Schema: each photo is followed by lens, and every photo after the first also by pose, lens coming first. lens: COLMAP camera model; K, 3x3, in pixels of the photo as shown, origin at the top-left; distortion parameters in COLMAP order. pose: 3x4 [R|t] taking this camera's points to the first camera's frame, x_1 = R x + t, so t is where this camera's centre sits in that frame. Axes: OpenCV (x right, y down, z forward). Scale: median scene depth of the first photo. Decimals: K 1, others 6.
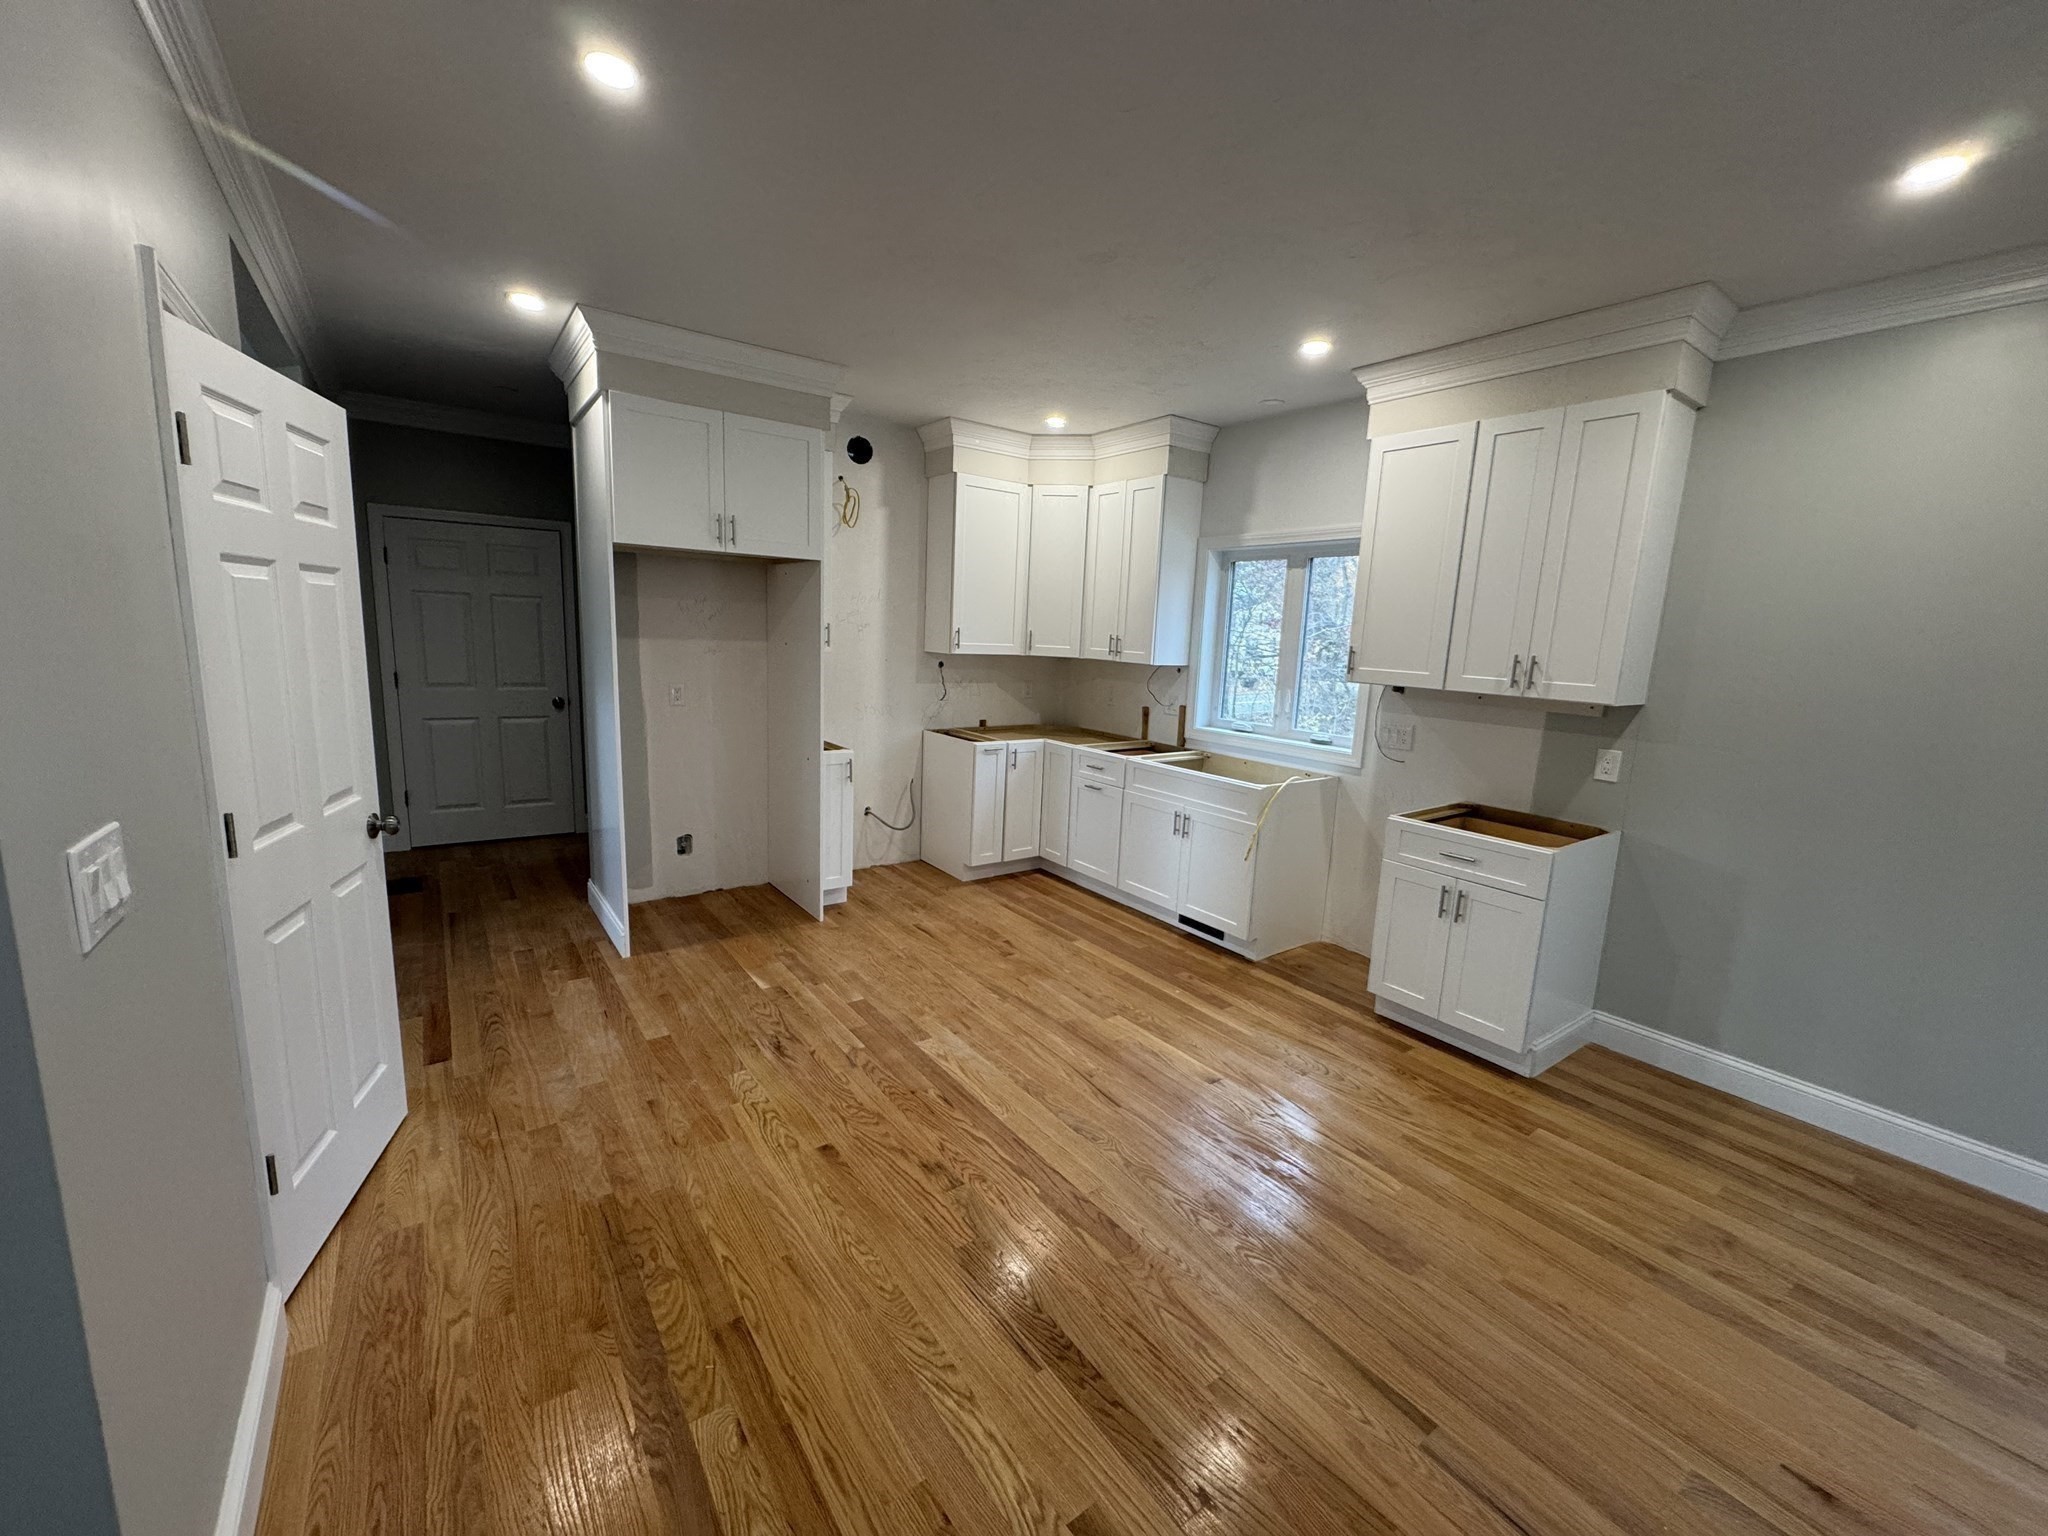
lens RADIAL K [[810.9, 0, 1022.3], [0, 810.9, 765.7], [0, 0, 1]] dist [-0.000978, -0.000006]
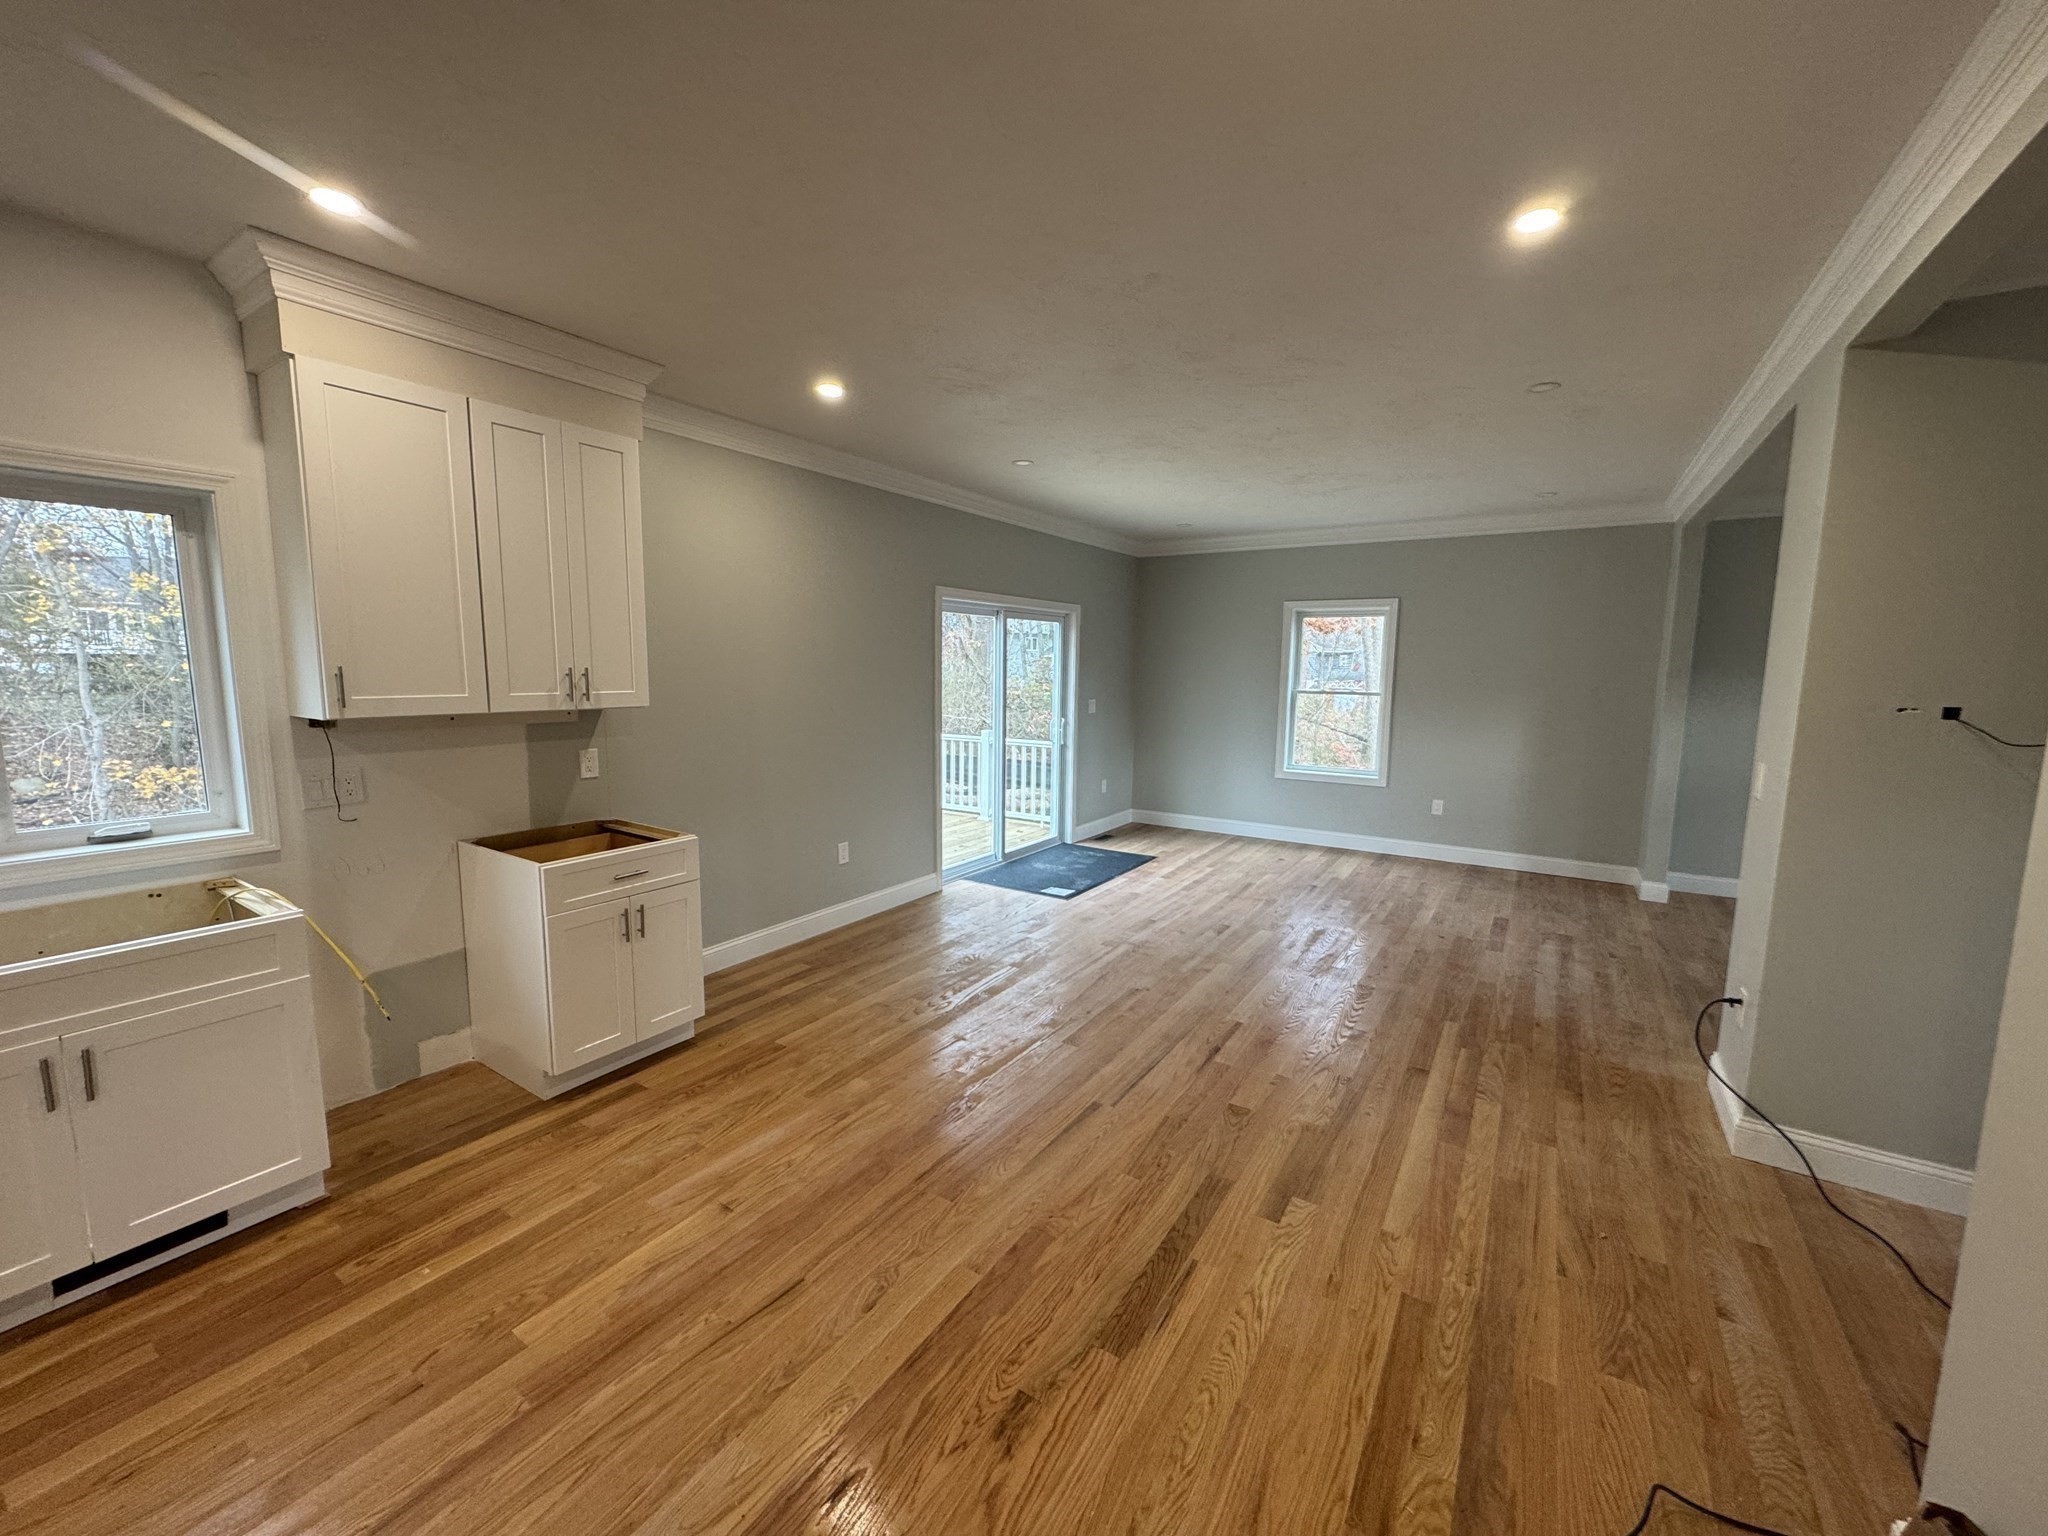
lens RADIAL K [[810.9, 0, 1022.3], [0, 810.9, 765.7], [0, 0, 1]] dist [-0.000978, -0.000006]
pose [[-0.354151, -0.164748, 0.920562, -0.452873], [0.131169, 0.965879, 0.223320, -0.151950], [-0.925944, 0.199838, -0.320457, 0.745474]]
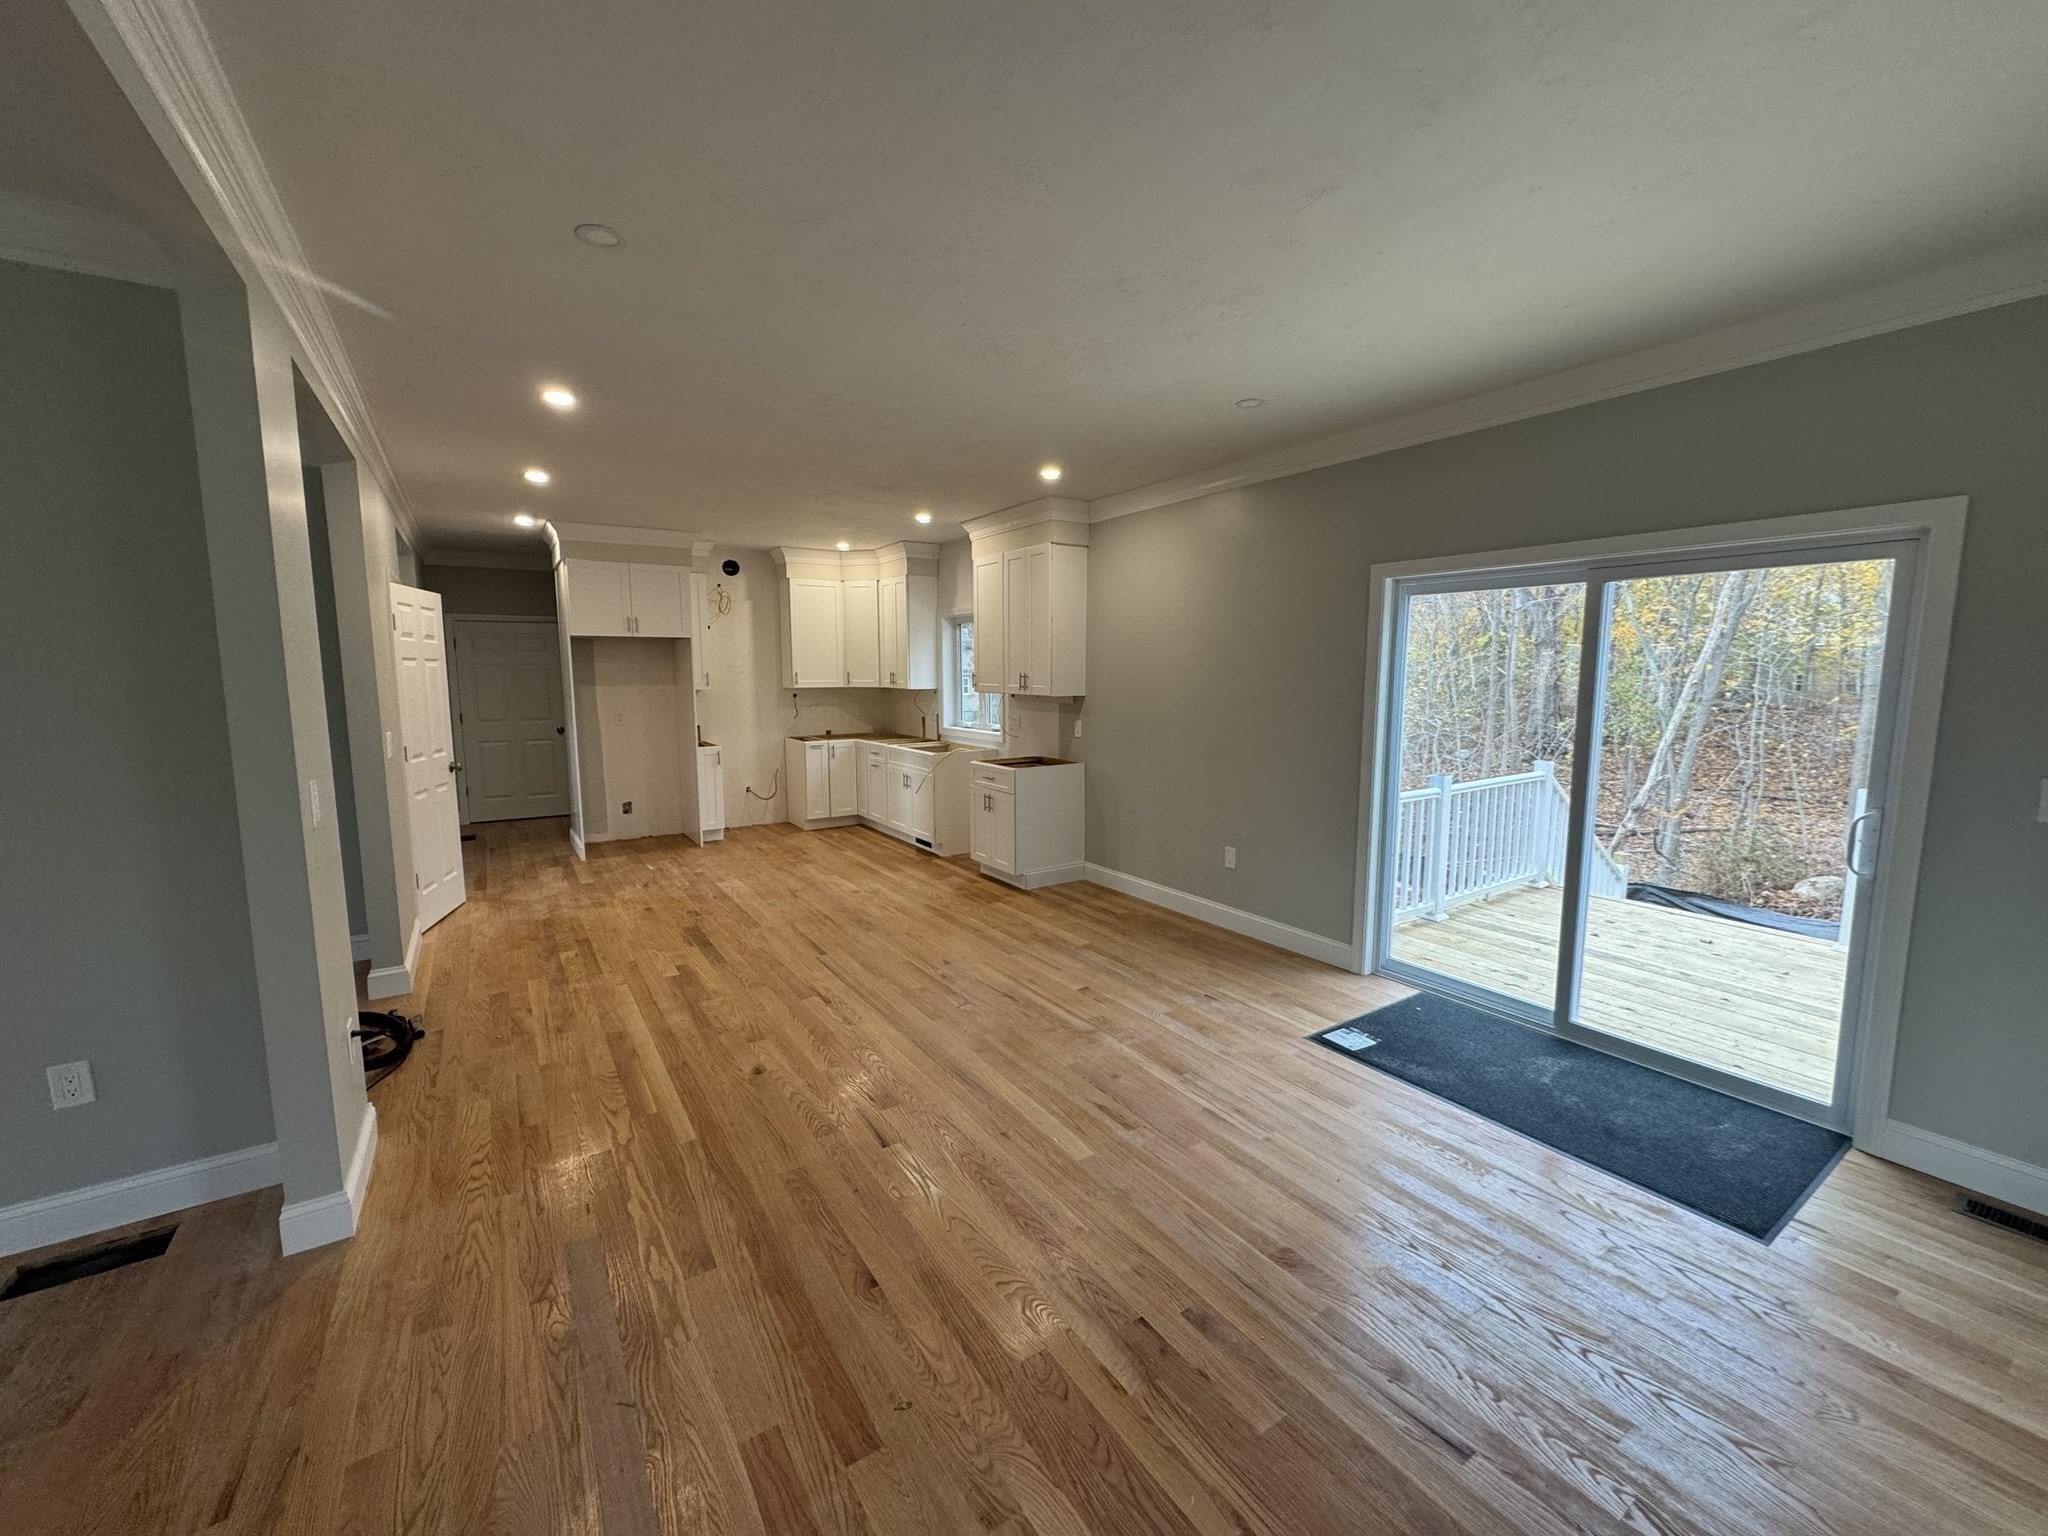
lens RADIAL K [[810.9, 0, 1022.3], [0, 810.9, 765.7], [0, 0, 1]] dist [-0.000978, -0.000006]
pose [[0.997945, -0.038280, -0.051392, 0.631942], [0.035613, 0.998019, -0.051857, 0.164581], [0.053275, 0.049920, 0.997331, -0.816845]]
